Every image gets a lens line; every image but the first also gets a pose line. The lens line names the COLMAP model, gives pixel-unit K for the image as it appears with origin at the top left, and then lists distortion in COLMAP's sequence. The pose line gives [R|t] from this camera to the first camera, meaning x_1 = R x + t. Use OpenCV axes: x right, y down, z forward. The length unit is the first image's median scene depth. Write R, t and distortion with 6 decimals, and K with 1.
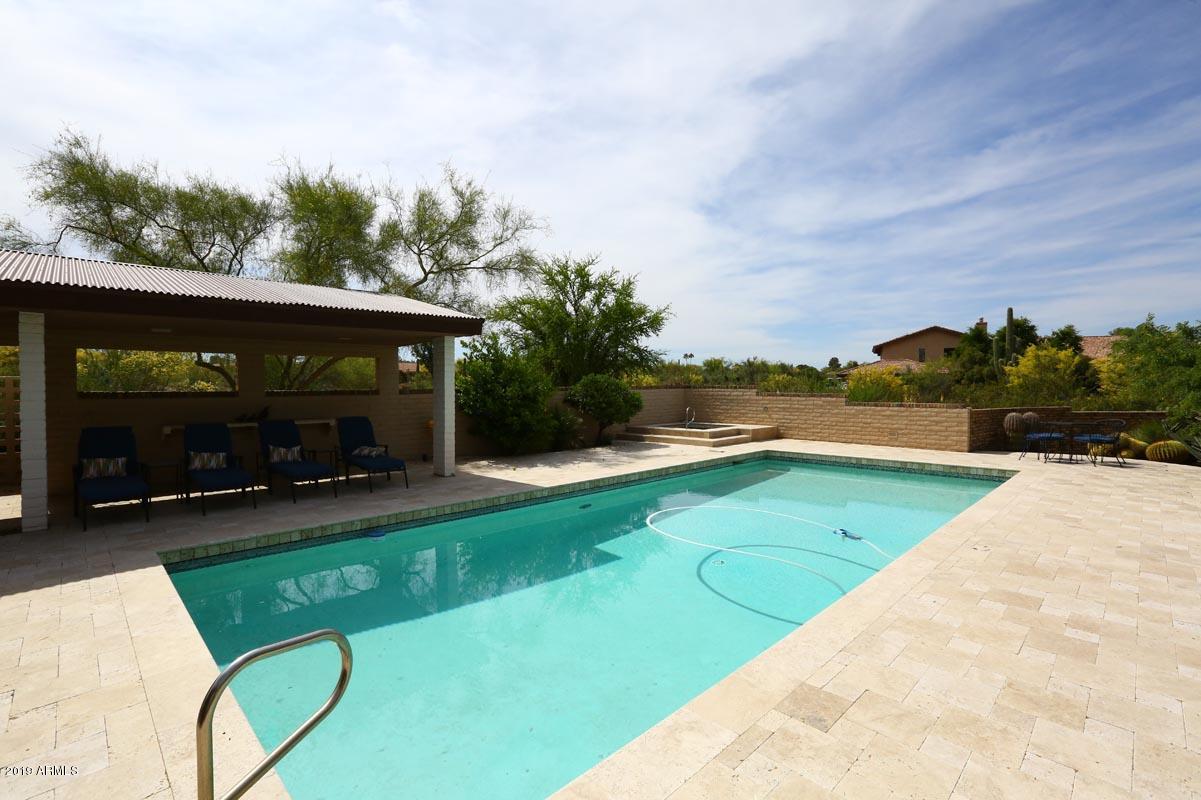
lens RADIAL K [[561.8, 0, 600.5], [0, 561.8, 400.0], [0, 0, 1]] dist [-0.020780, 0.000117]
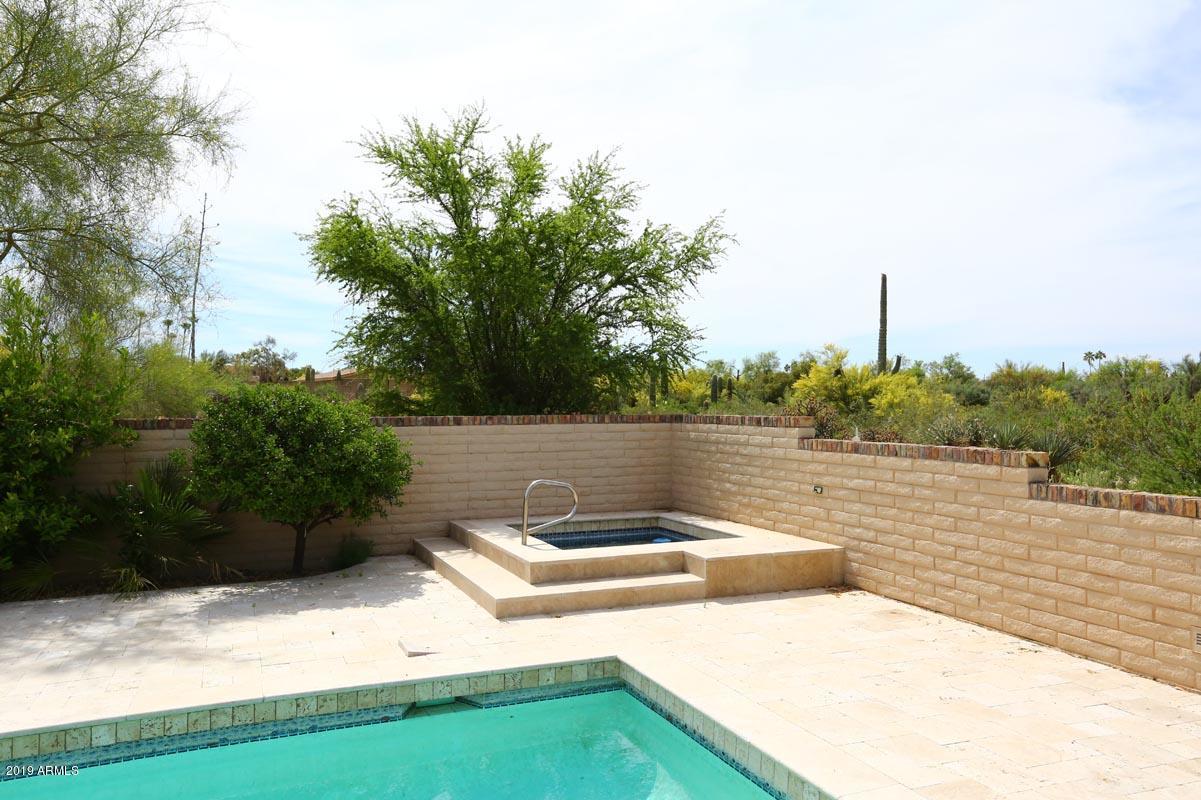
lens RADIAL K [[849.5, 0, 554.6], [0, 849.5, 401.2], [0, 0, 1]] dist [-0.000600, 0.000707]
pose [[0.914881, -0.005392, -0.403687, 0.393477], [-0.009061, 0.999385, -0.033883, -0.019221], [0.403621, 0.034657, 0.914270, 0.543952]]
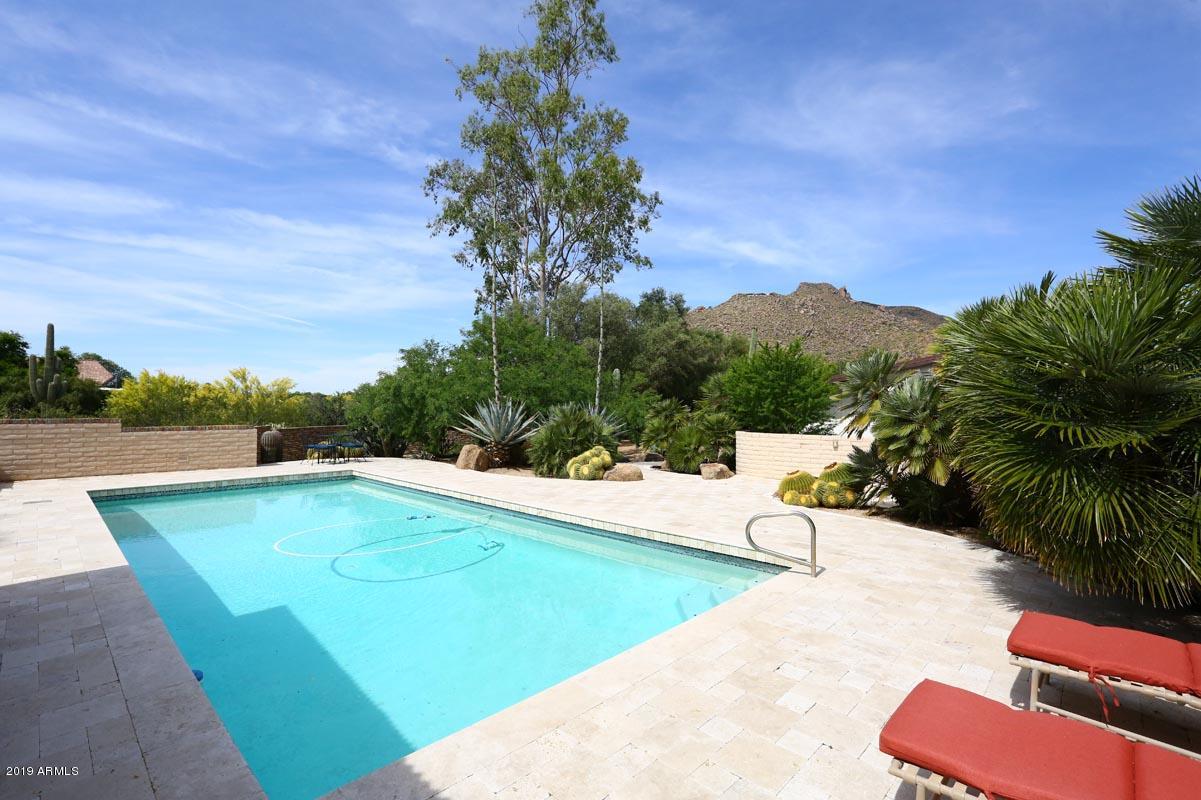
lens RADIAL K [[561.8, 0, 600.5], [0, 561.8, 400.0], [0, 0, 1]] dist [-0.020780, 0.000117]
pose [[-0.051716, 0.015593, 0.998540, -0.463213], [0.026976, 0.999535, -0.014211, -0.007115], [-0.998297, 0.026202, -0.052112, 0.293758]]
